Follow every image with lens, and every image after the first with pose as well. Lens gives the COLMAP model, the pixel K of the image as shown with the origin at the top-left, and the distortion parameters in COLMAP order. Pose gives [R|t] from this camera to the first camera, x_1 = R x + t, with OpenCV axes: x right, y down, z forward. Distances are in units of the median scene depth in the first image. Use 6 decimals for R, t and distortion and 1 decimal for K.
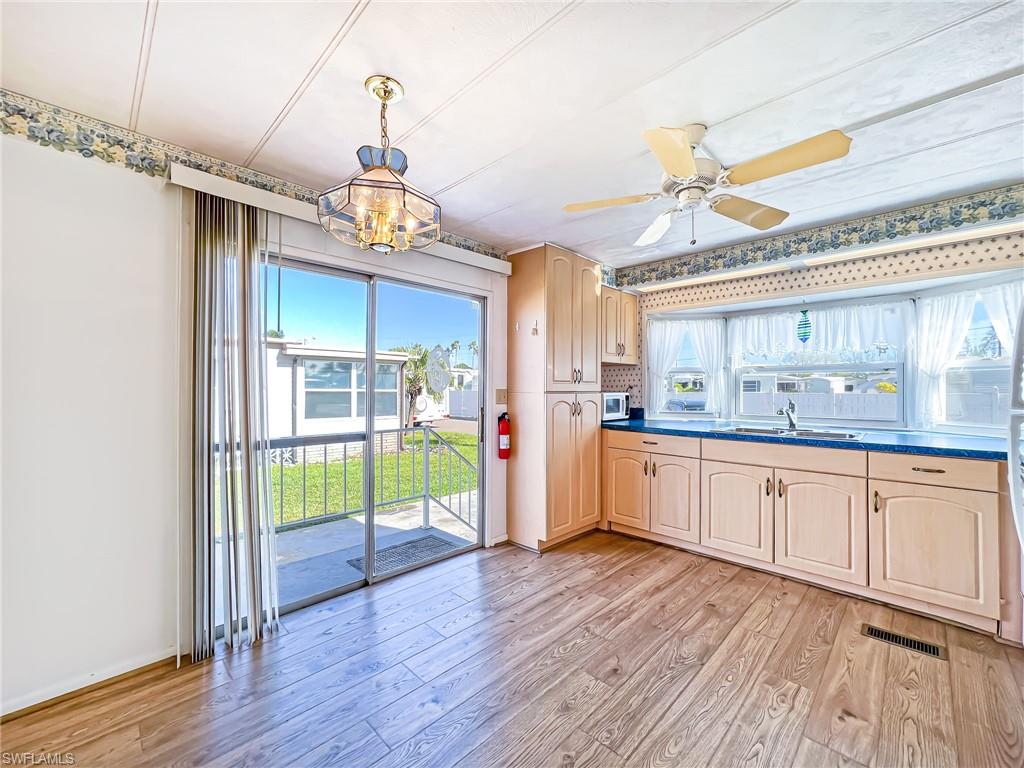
lens RADIAL K [[420.7, 0, 512.0], [0, 420.7, 384.0], [0, 0, 1]] dist [-0.020980, 0.000254]
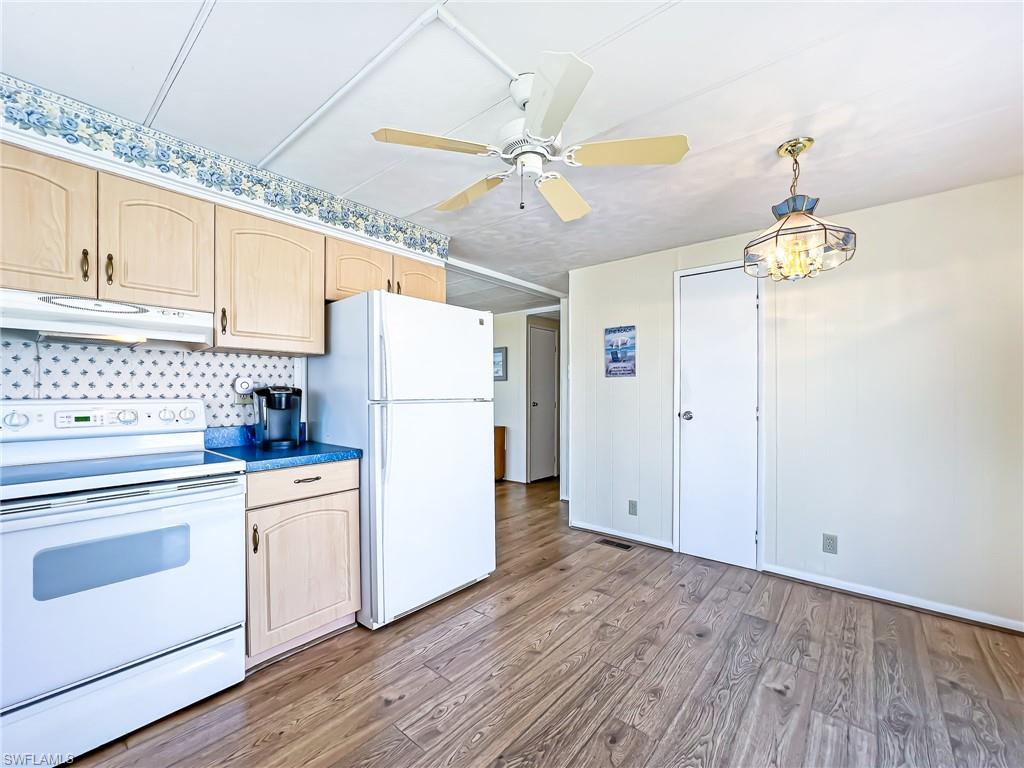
lens RADIAL K [[423.3, 0, 516.1], [0, 423.3, 393.4], [0, 0, 1]] dist [-0.012487, 0.000372]
pose [[-0.996932, -0.004232, -0.078156, 0.348451], [-0.002981, 0.999866, -0.016126, 0.022655], [0.078214, -0.015844, -0.996811, 1.252774]]
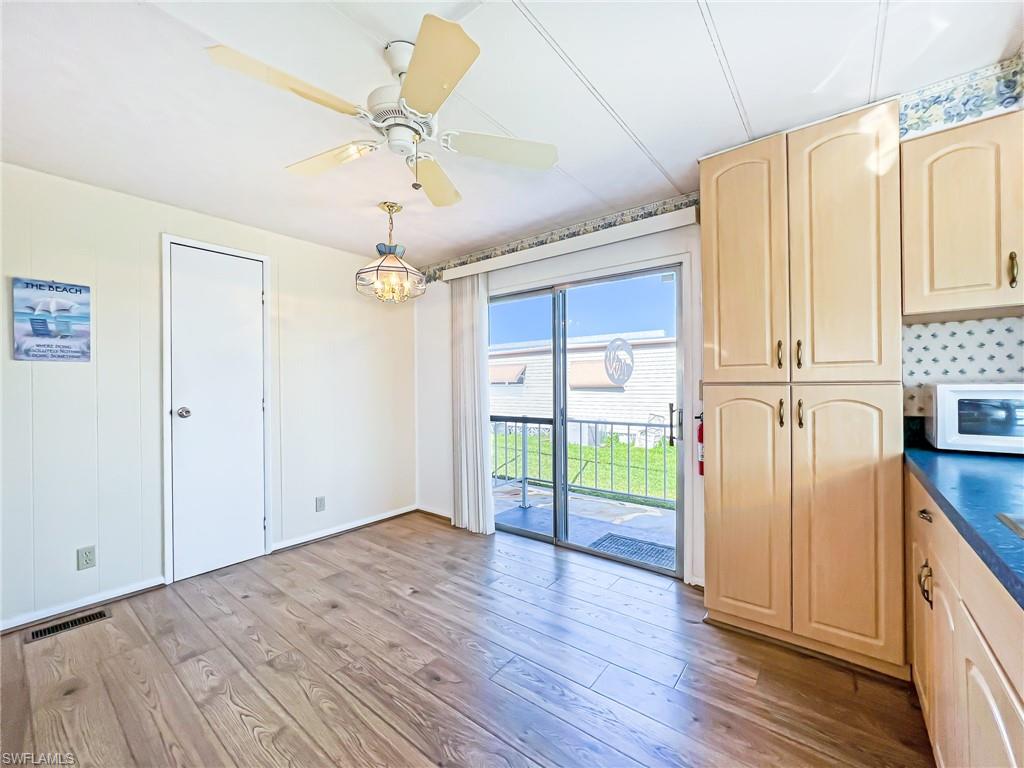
lens RADIAL K [[416.4, 0, 512.0], [0, 416.4, 384.0], [0, 0, 1]] dist [-0.015756, 0.000135]
pose [[0.110869, -0.004704, -0.993824, 0.837155], [0.023691, 0.999717, -0.002089, 0.016736], [0.993553, -0.023313, 0.110949, 0.751060]]
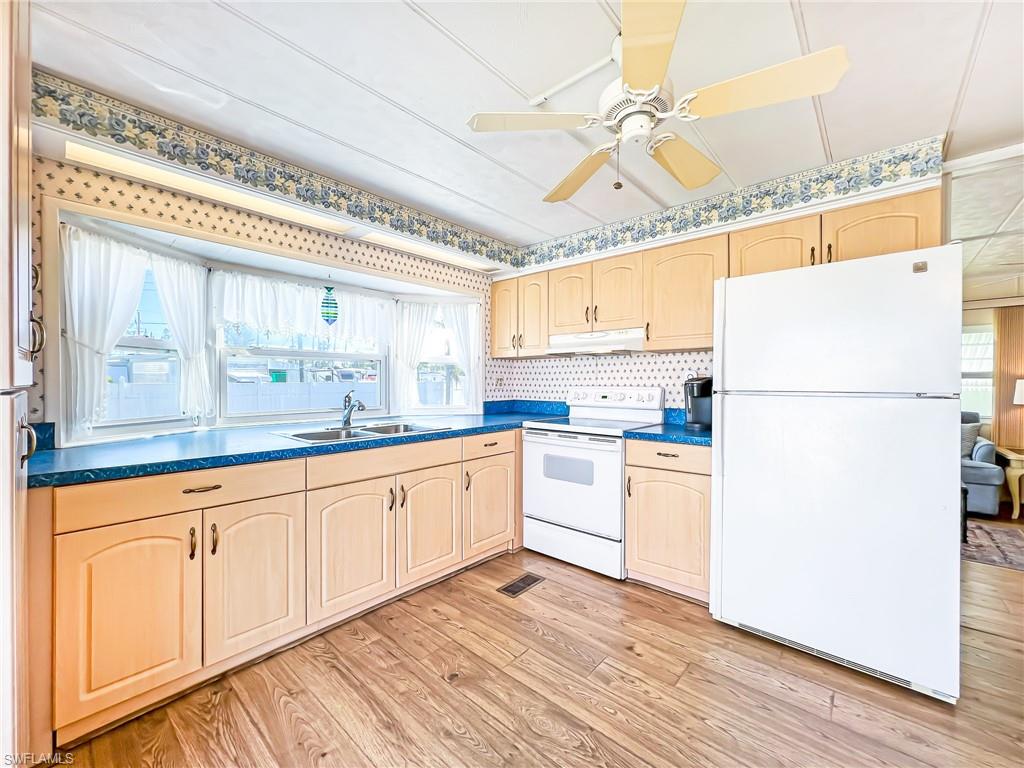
lens RADIAL K [[418.7, 0, 516.9], [0, 418.7, 383.2], [0, 0, 1]] dist [-0.002464, 0.000355]
pose [[-0.062803, -0.009652, 0.997979, -0.228942], [-0.017293, 0.999814, 0.008581, 0.008530], [-0.997876, -0.016719, -0.062959, 0.852854]]
